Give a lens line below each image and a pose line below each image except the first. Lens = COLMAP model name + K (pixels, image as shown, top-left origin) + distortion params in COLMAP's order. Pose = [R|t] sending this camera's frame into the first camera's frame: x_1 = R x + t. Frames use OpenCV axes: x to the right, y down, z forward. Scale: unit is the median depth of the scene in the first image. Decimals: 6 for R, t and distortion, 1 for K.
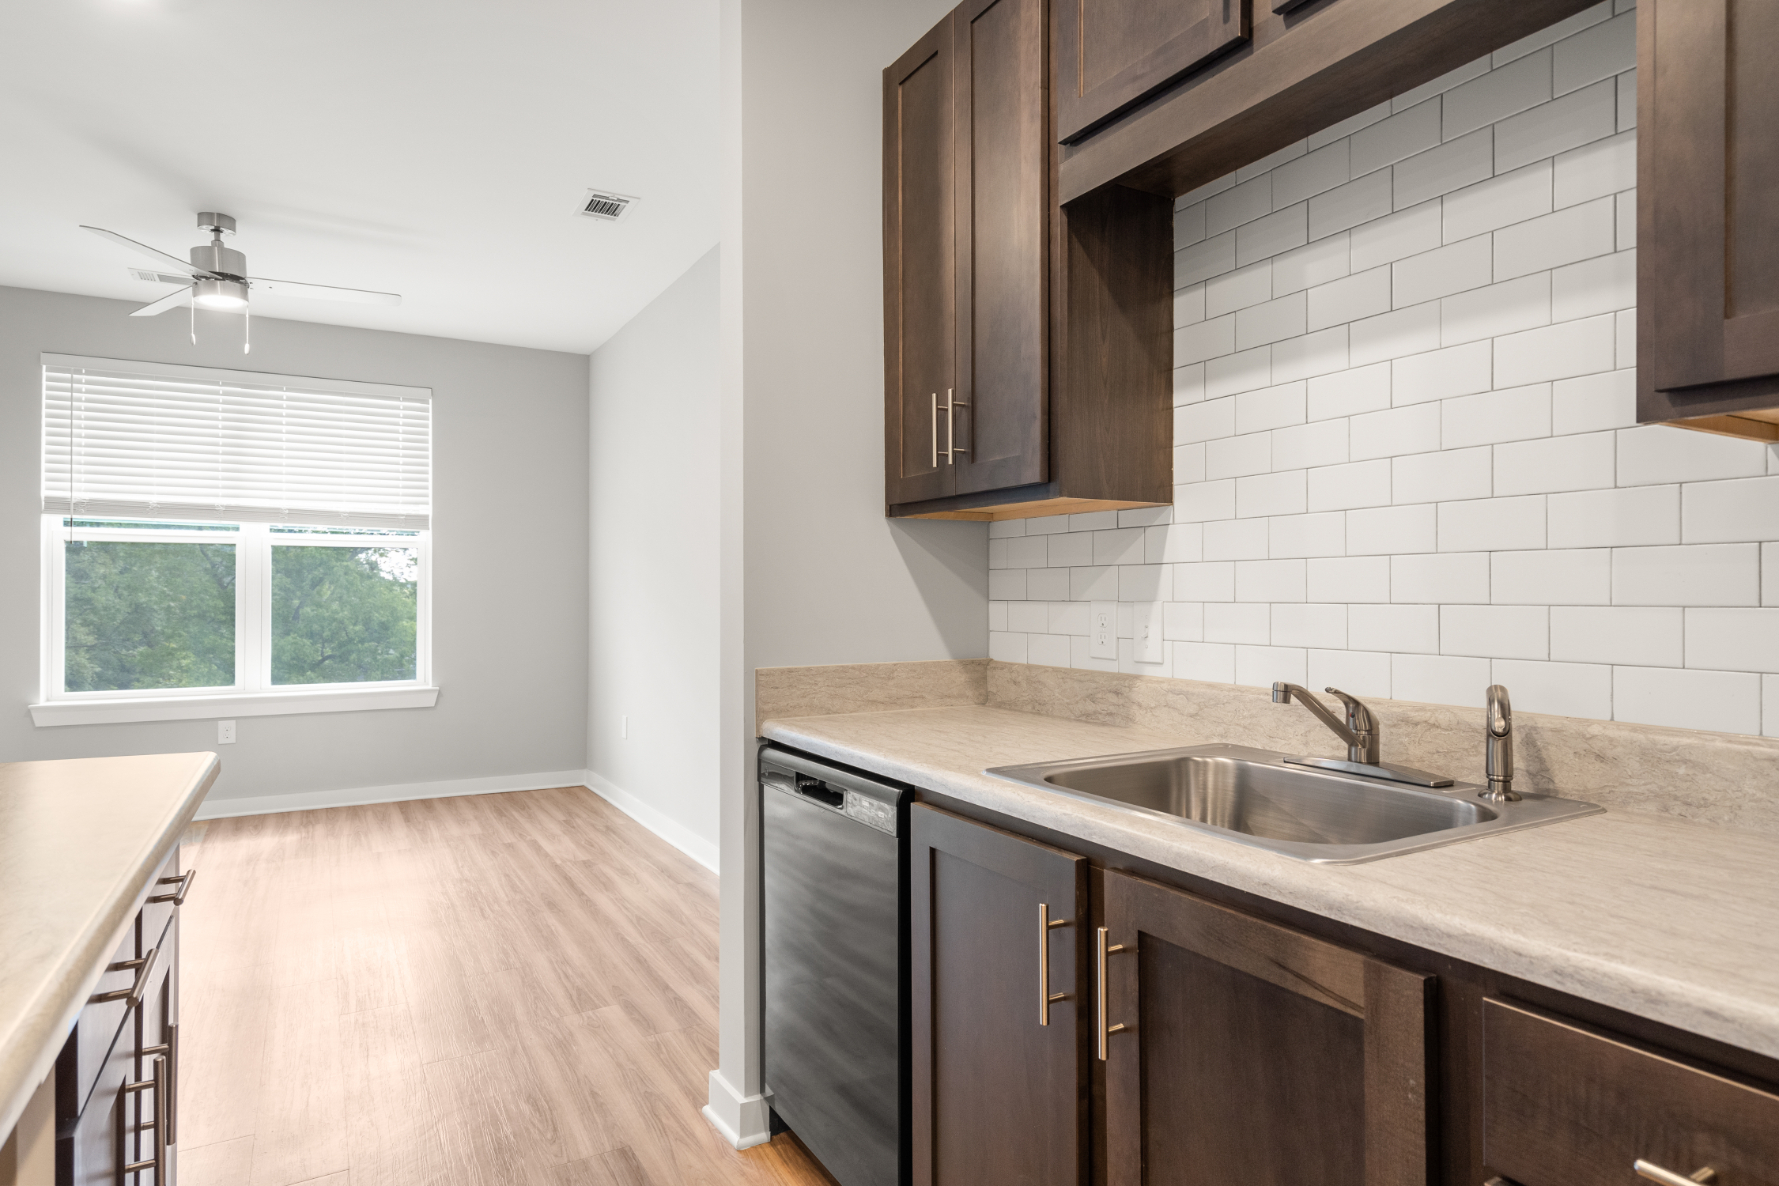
lens RADIAL K [[993.3, 0, 884.7], [0, 993.3, 590.6], [0, 0, 1]] dist [0.006597, 0.000875]
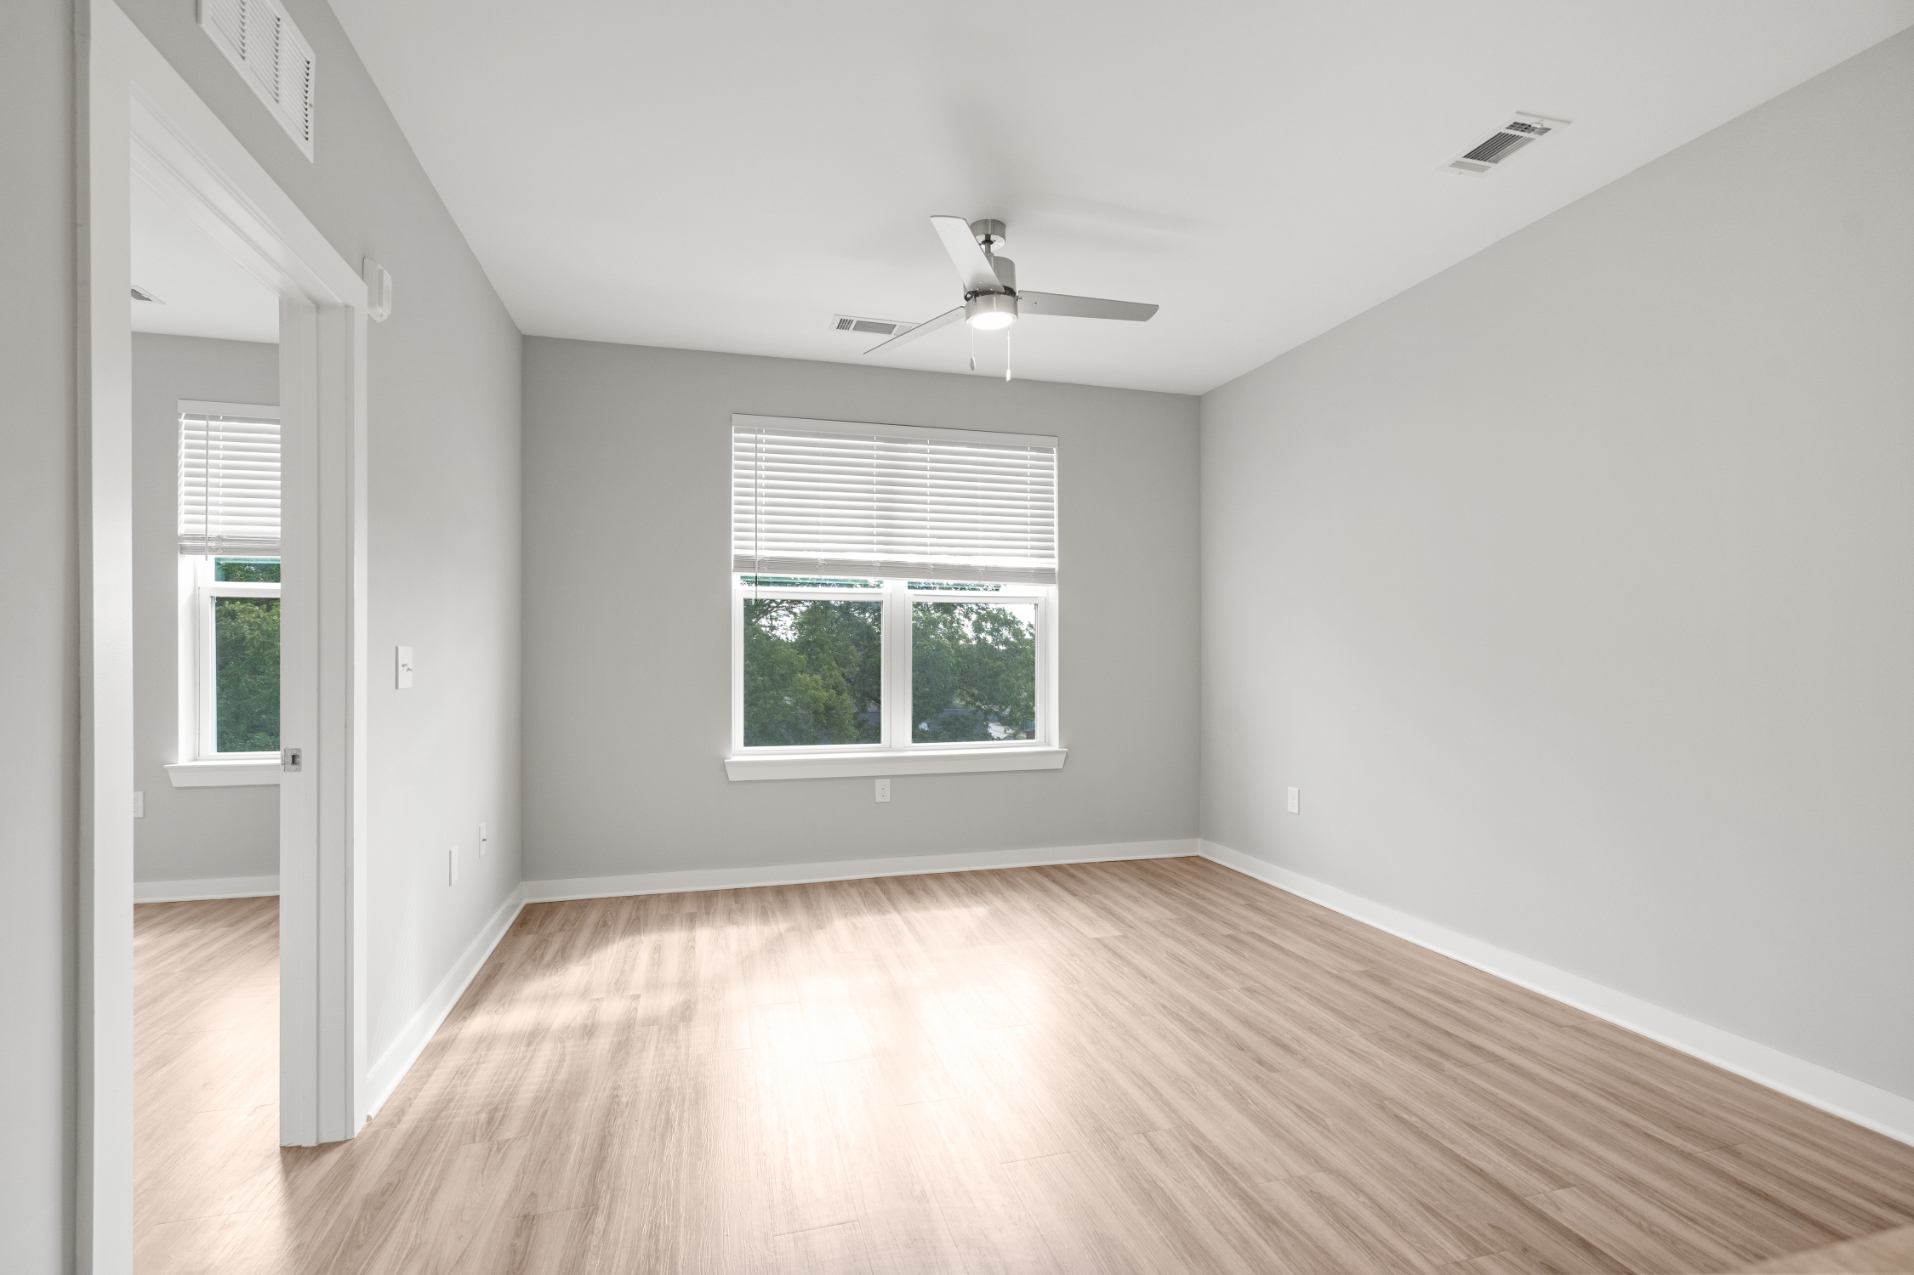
lens RADIAL K [[840.5, 0, 933.2], [0, 840.5, 651.4], [0, 0, 1]] dist [-0.007350, 0.000109]
pose [[0.971649, -0.000579, -0.236429, -0.432989], [0.001379, 0.999994, 0.003222, 0.001101], [0.236425, -0.003457, 0.971643, 0.211457]]
